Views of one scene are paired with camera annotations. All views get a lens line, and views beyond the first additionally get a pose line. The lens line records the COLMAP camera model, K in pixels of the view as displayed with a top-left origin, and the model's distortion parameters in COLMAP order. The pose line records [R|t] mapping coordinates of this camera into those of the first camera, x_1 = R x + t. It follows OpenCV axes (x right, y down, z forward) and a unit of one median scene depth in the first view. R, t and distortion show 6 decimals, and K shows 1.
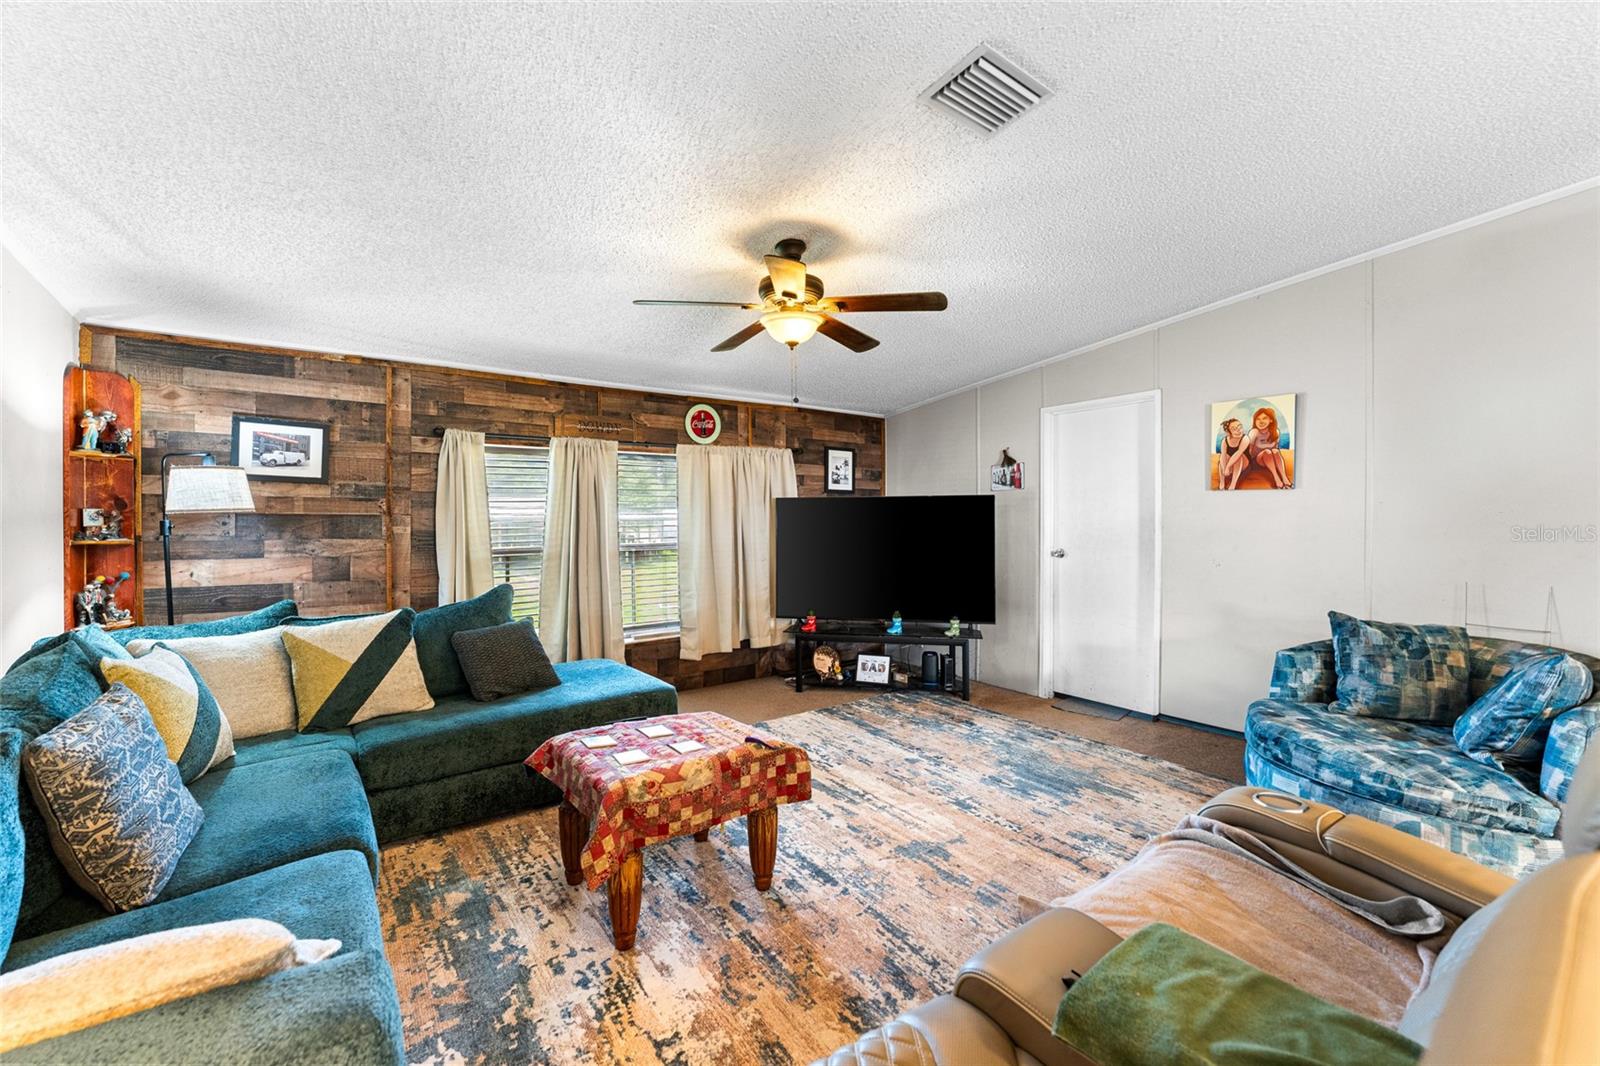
lens RADIAL K [[659.0, 0, 796.6], [0, 659.0, 526.2], [0, 0, 1]] dist [0.000421, -0.000020]
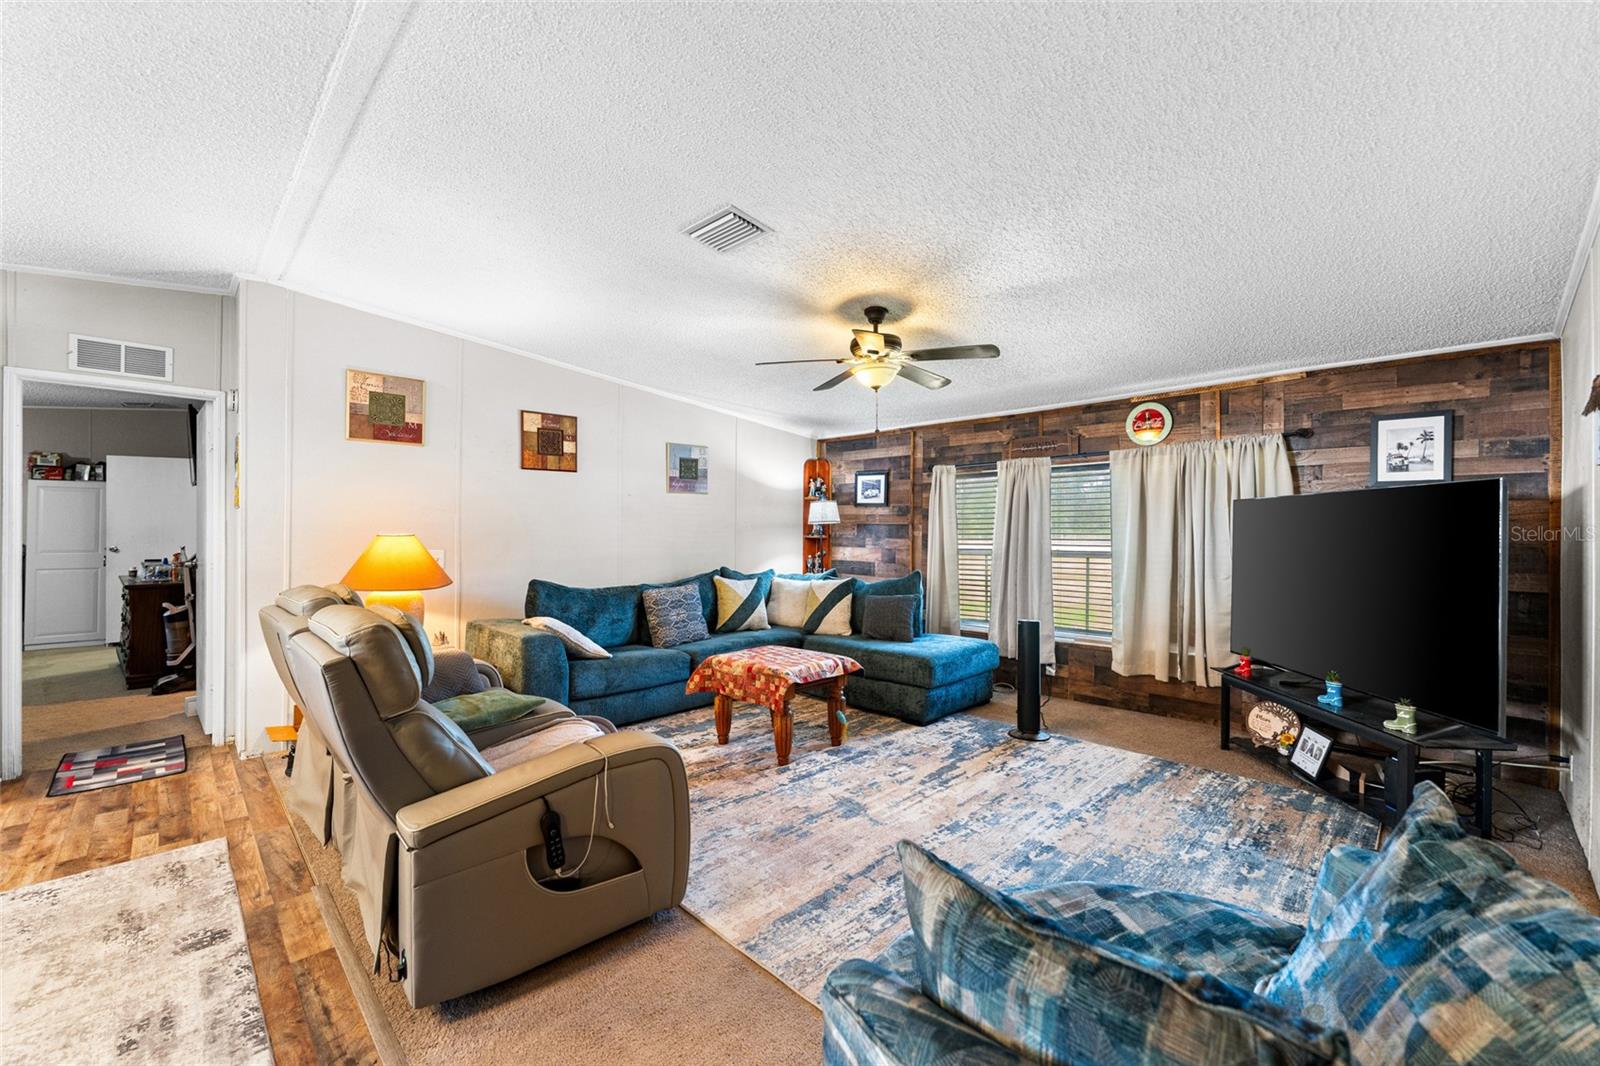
lens RADIAL K [[659.0, 0, 796.6], [0, 659.0, 526.2], [0, 0, 1]] dist [0.000421, -0.000020]
pose [[0.133122, -0.002846, -0.991096, 0.892738], [-0.014331, 0.999886, -0.004796, -0.000539], [0.990996, 0.014842, 0.133066, 0.495506]]
